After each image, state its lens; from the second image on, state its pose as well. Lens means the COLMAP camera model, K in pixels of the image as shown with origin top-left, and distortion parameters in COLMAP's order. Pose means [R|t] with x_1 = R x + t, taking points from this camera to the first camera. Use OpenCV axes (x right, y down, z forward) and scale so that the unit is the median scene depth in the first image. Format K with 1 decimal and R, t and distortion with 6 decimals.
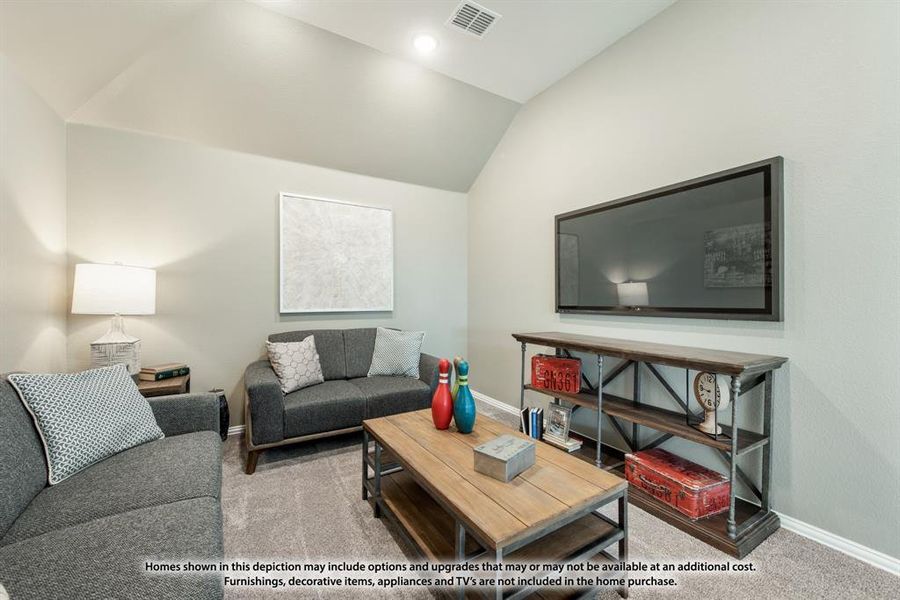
lens RADIAL K [[360.0, 0, 451.8], [0, 360.0, 294.2], [0, 0, 1]] dist [0.005367, -0.000148]
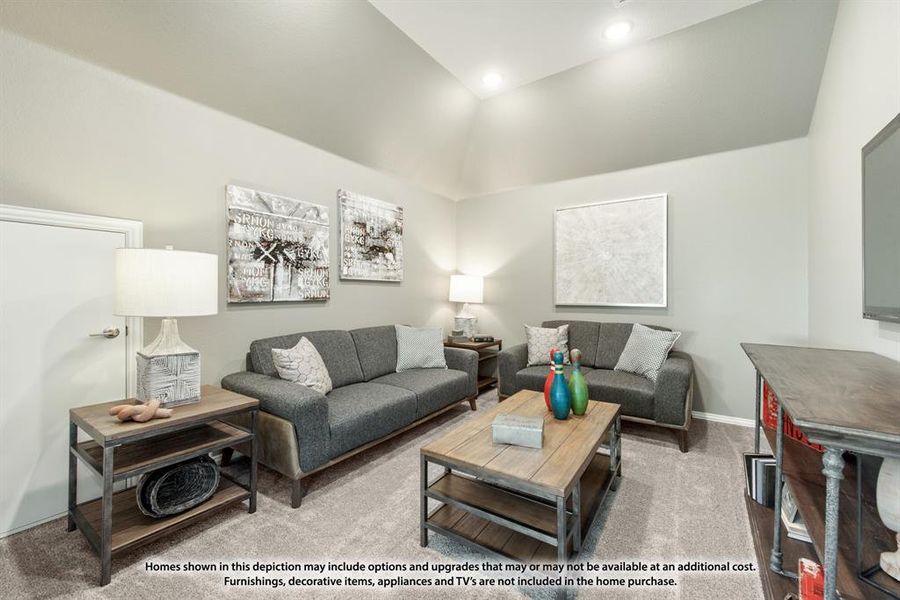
lens RADIAL K [[360.0, 0, 451.8], [0, 360.0, 294.2], [0, 0, 1]] dist [0.005367, -0.000148]
pose [[0.398616, -0.000275, -0.917118, 0.515767], [0.009106, 0.999952, 0.003659, 0.006191], [0.917073, -0.009810, 0.398599, 0.168045]]
